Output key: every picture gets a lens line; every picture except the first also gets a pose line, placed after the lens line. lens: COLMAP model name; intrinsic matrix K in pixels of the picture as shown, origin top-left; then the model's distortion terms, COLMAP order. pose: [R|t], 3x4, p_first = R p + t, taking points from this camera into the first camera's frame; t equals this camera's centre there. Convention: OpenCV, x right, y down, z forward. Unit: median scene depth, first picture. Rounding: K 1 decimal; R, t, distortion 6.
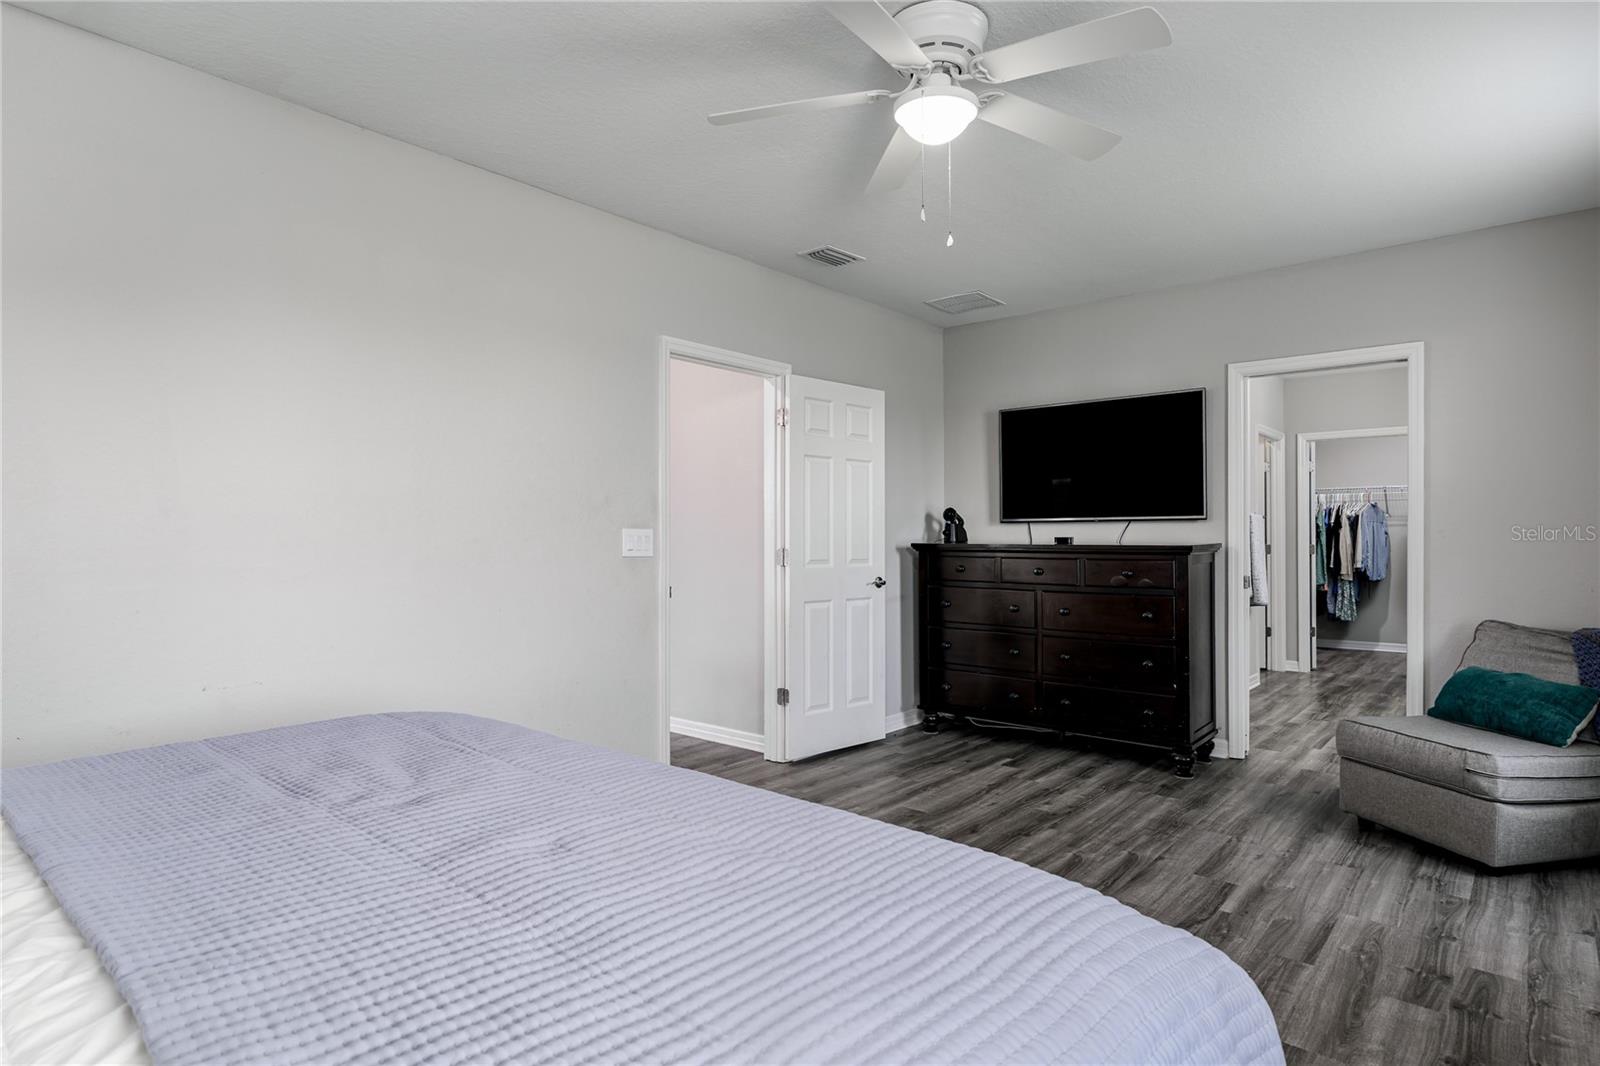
lens RADIAL K [[835.6, 0, 799.4], [0, 835.6, 532.4], [0, 0, 1]] dist [-0.002267, 0.000800]
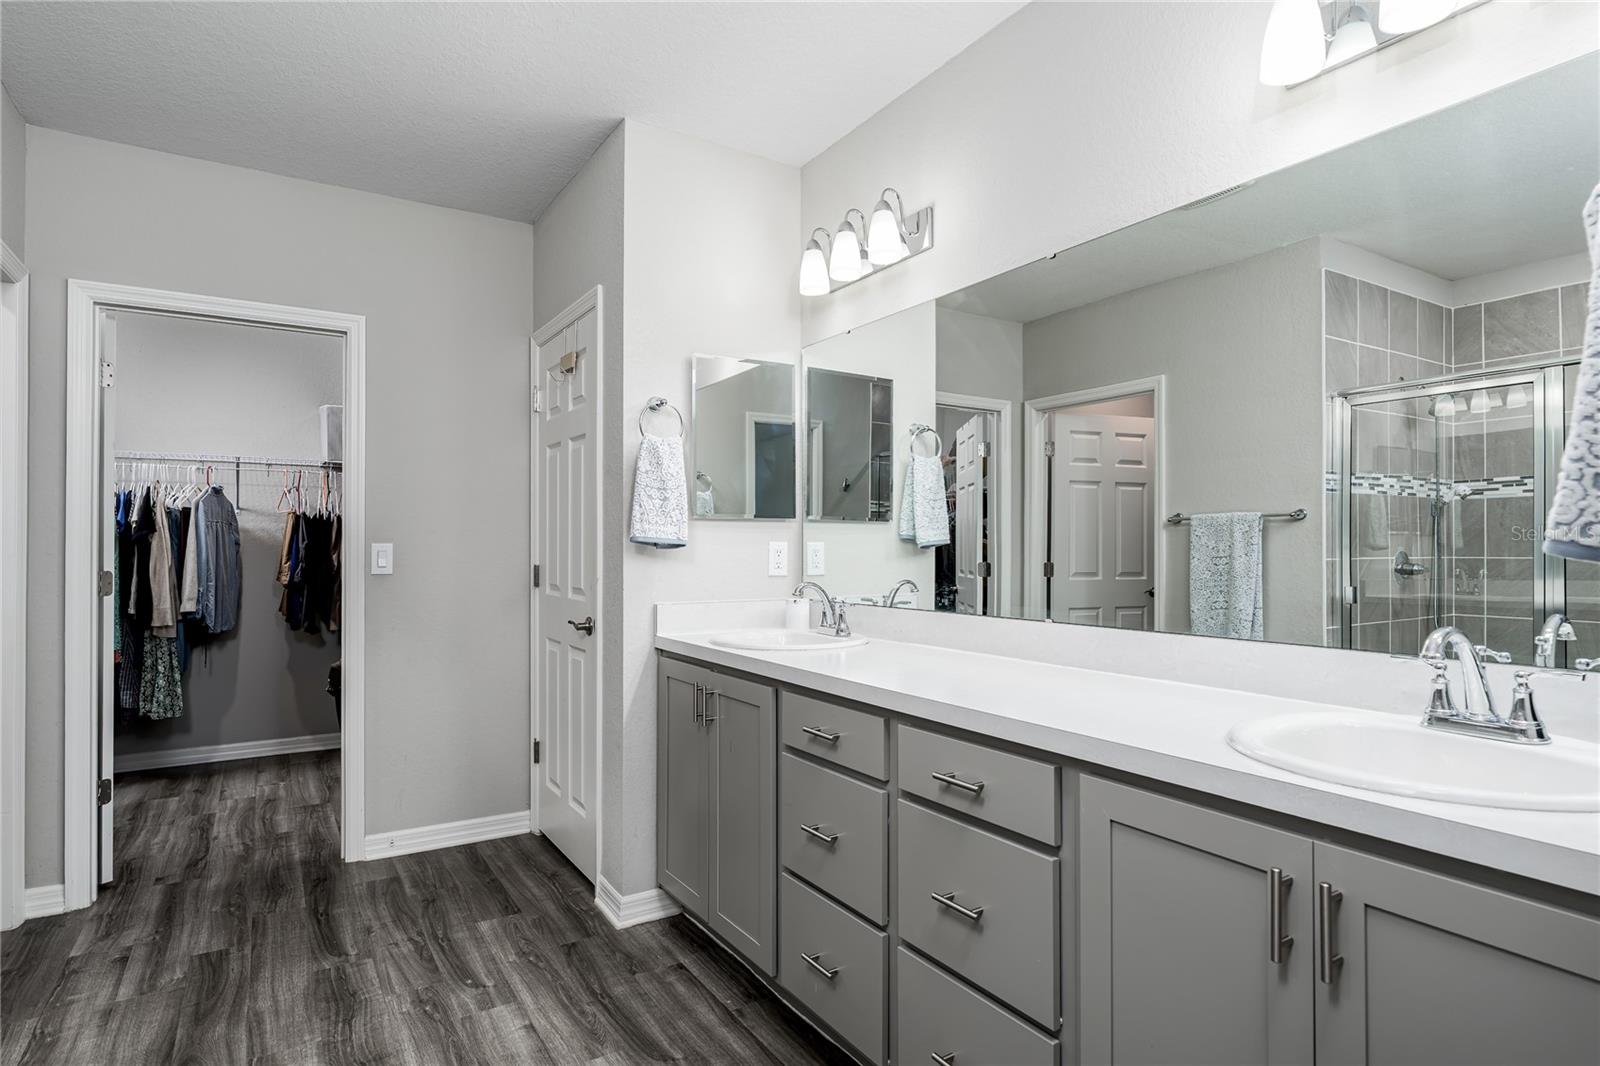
lens RADIAL K [[835.6, 0, 801.1], [0, 835.6, 543.0], [0, 0, 1]] dist [-0.002267, 0.000800]
pose [[0.274833, 0.008115, 0.961458, 0.281418], [-0.007206, 0.999954, -0.006380, 0.001249], [-0.961465, -0.005175, 0.274879, 0.498486]]
